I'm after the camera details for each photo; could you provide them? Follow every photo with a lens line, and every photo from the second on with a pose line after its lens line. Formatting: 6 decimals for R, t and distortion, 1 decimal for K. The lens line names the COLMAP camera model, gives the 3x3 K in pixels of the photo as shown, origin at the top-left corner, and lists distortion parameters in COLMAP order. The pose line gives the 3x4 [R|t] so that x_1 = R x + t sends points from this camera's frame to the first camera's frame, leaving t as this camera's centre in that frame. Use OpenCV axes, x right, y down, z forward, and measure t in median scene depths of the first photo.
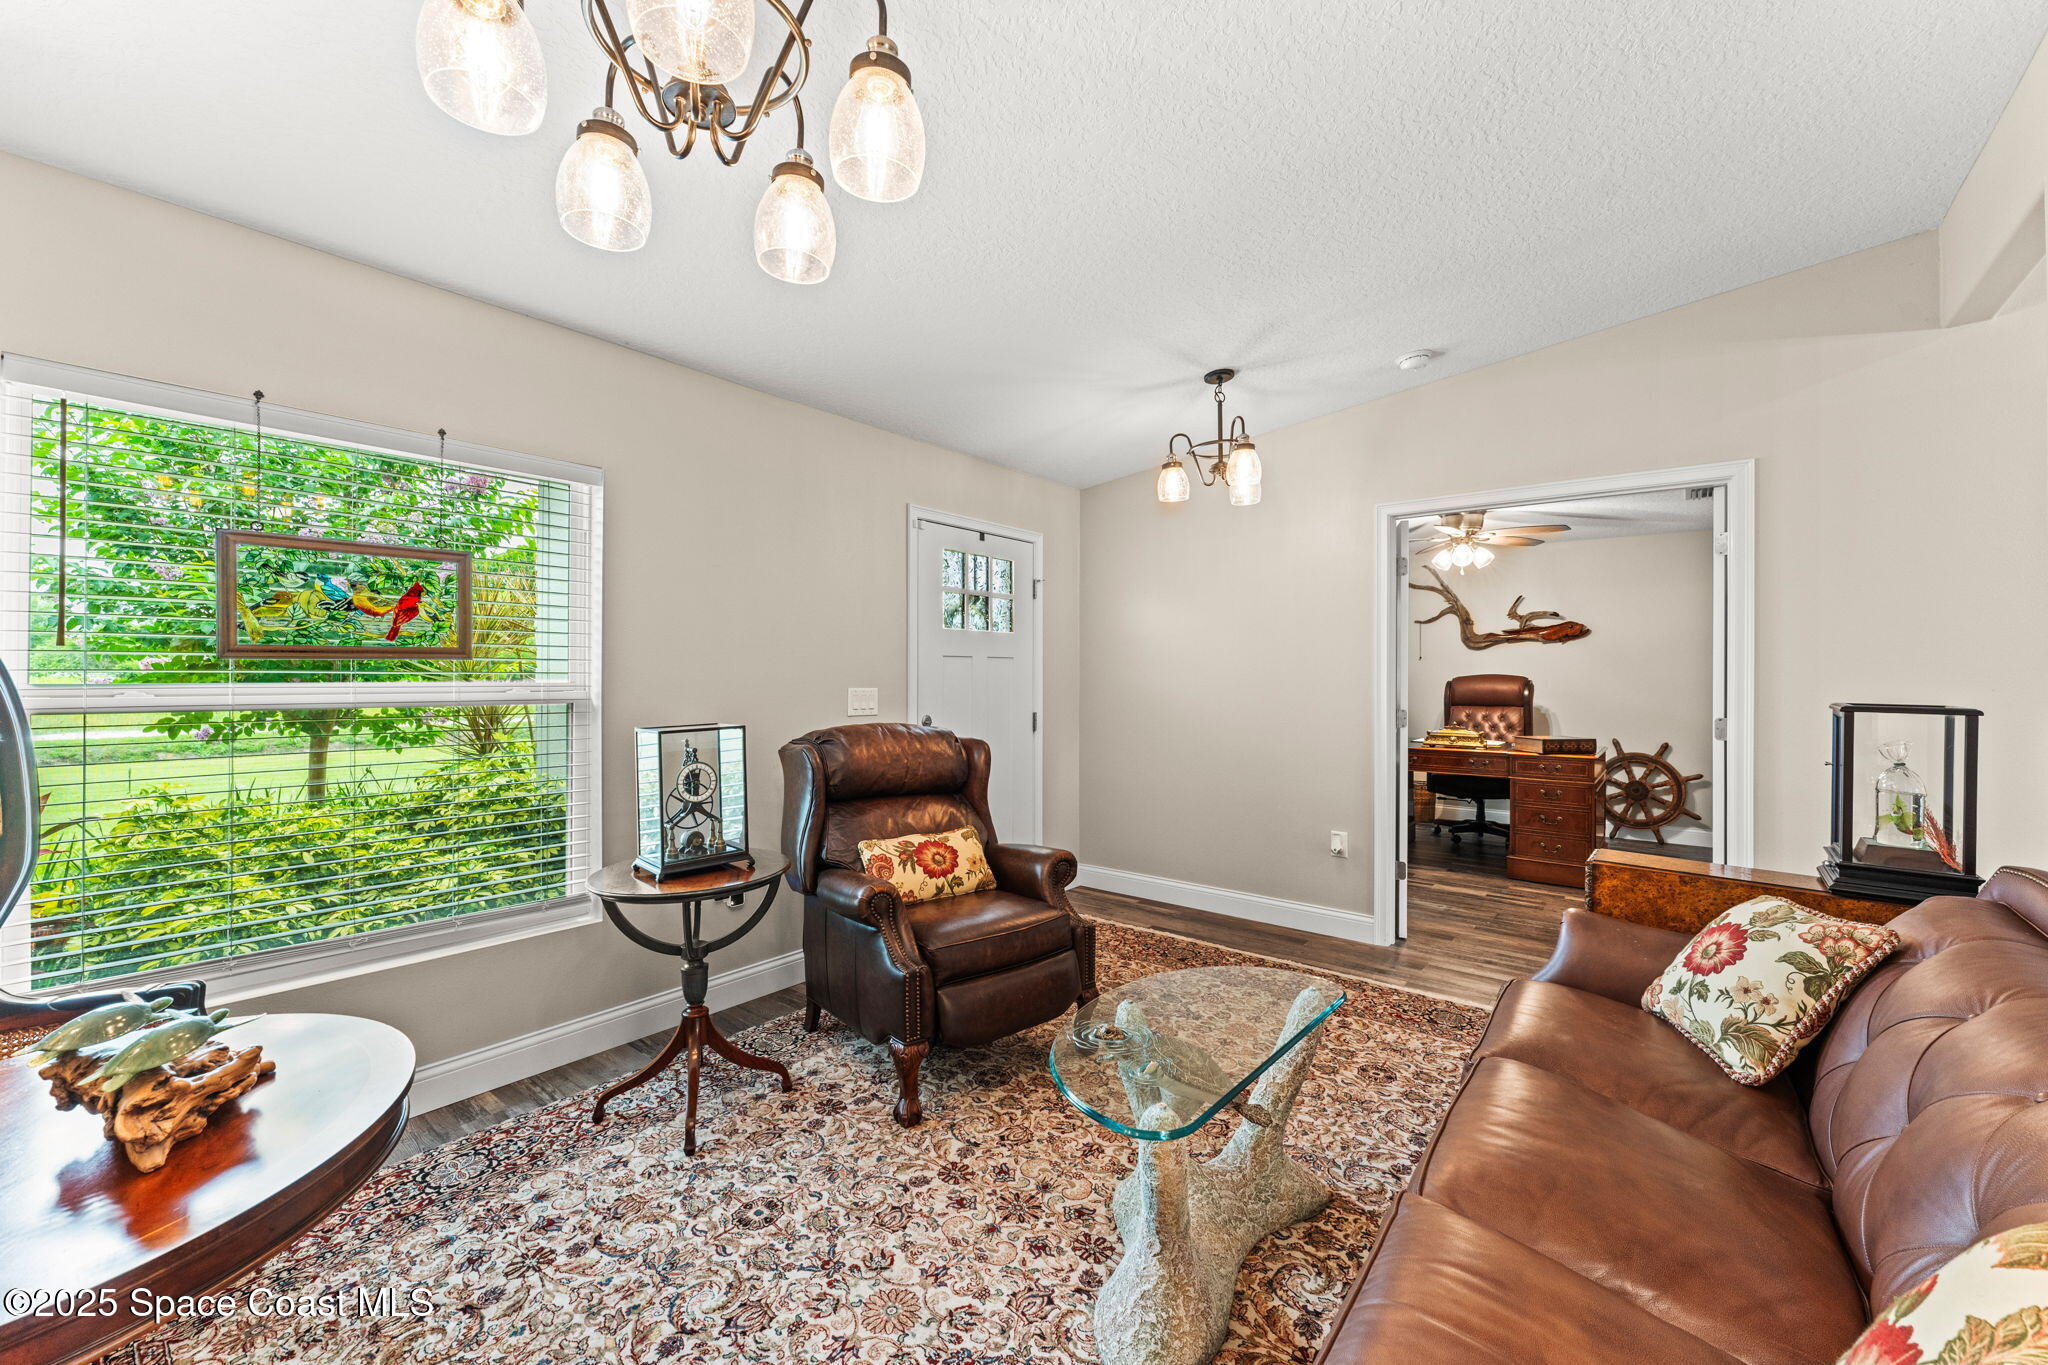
lens RADIAL K [[812.7, 0, 1024.9], [0, 812.7, 686.5], [0, 0, 1]] dist [-0.008231, 0.000232]
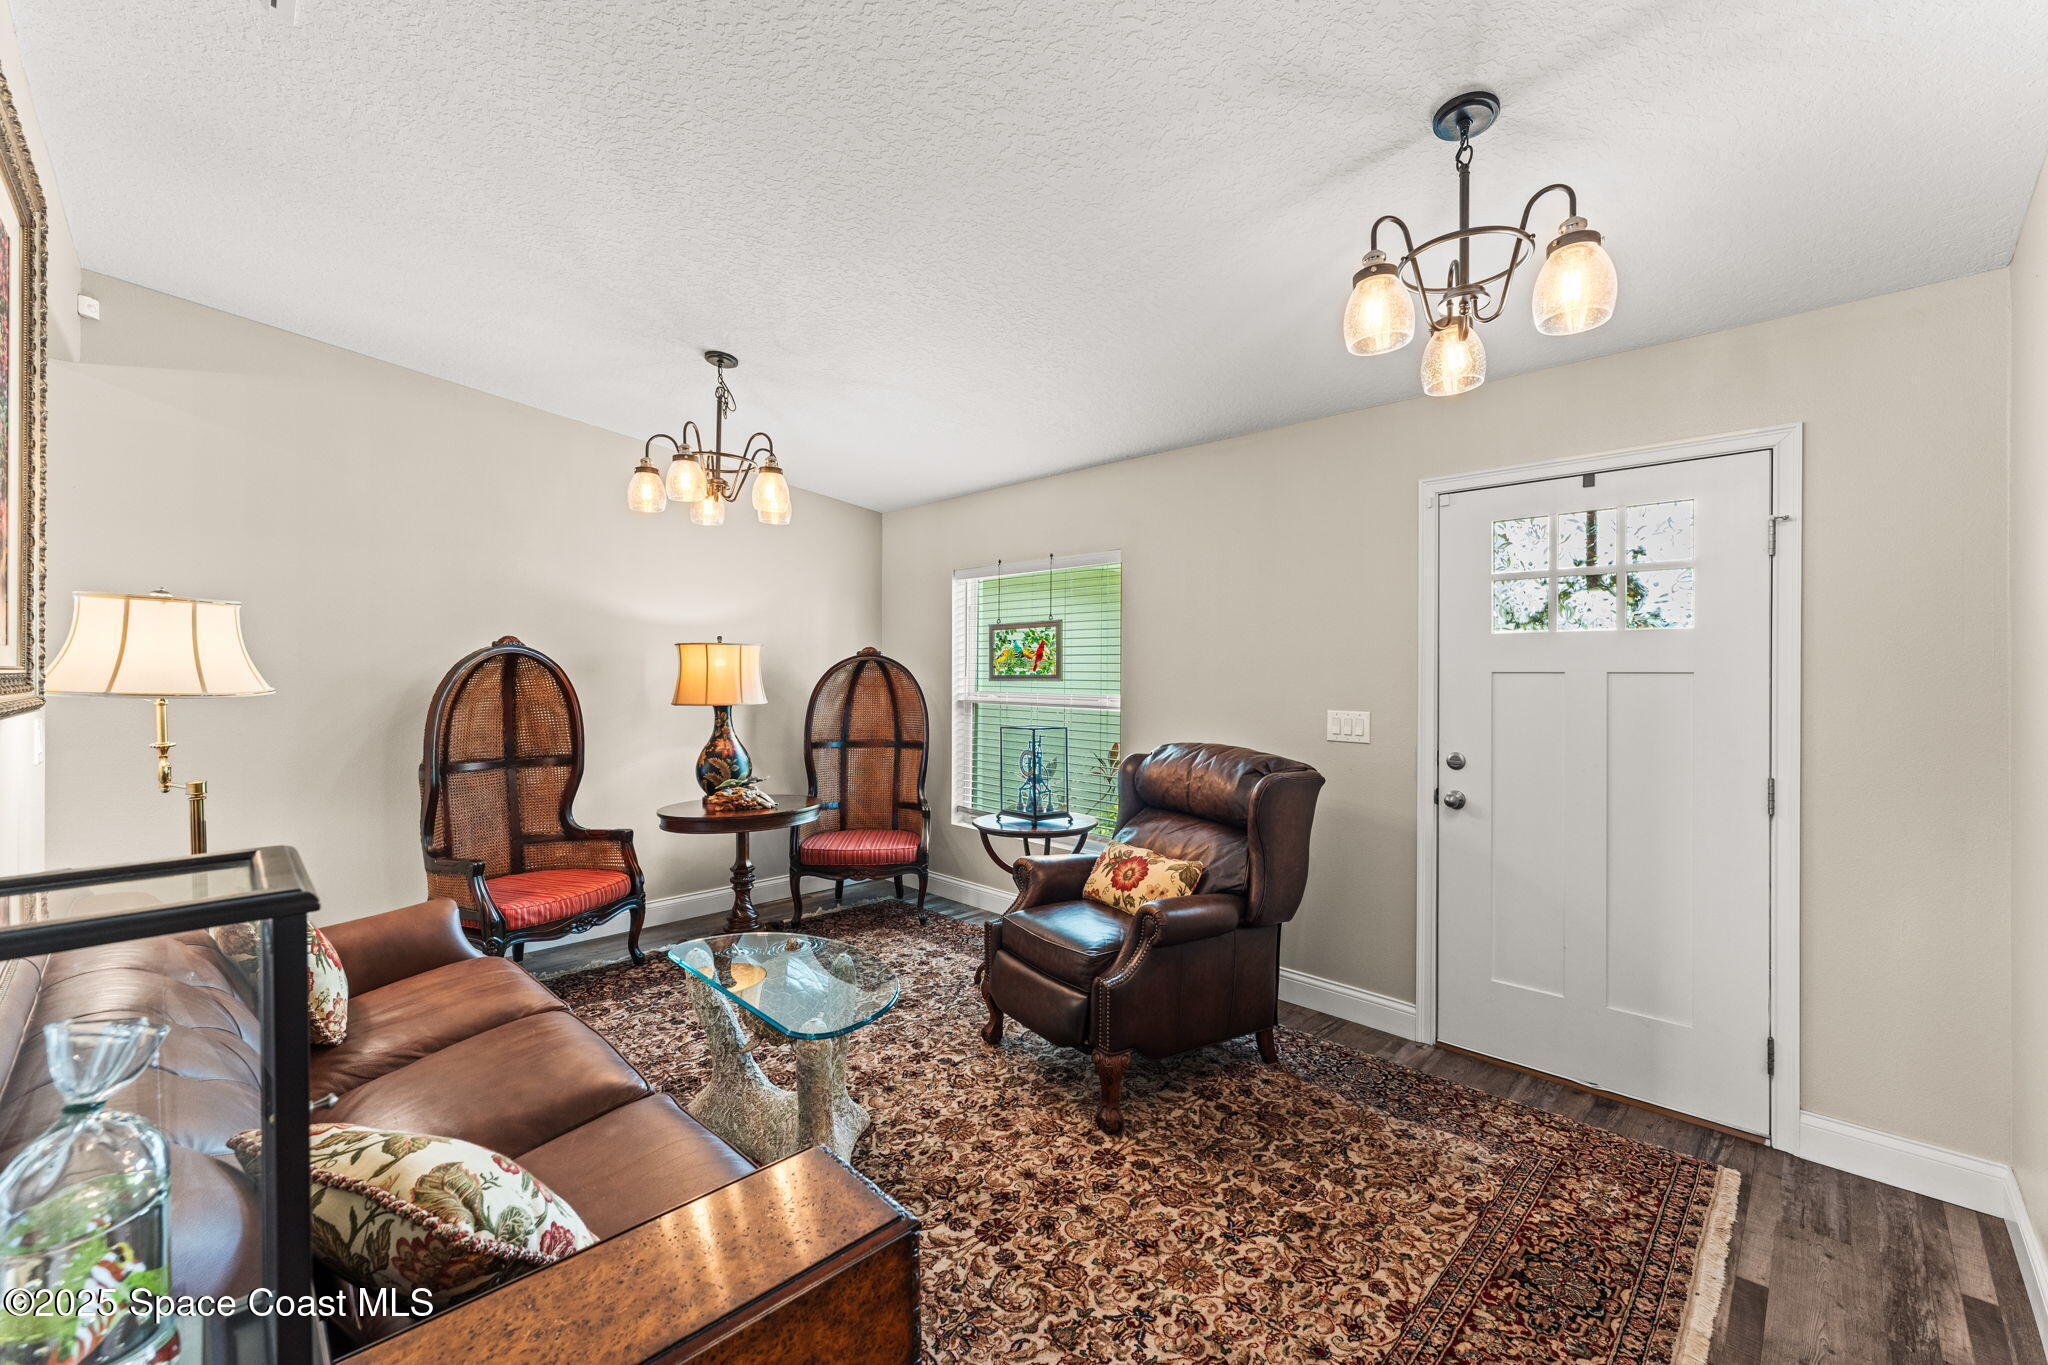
lens RADIAL K [[812.7, 0, 1016.2], [0, 812.7, 675.8], [0, 0, 1]] dist [-0.008231, 0.000232]
pose [[-0.107964, 0.001077, -0.994154, 1.291735], [-0.016136, 0.999866, 0.002836, -0.058346], [0.994024, 0.016348, -0.107932, 1.318298]]
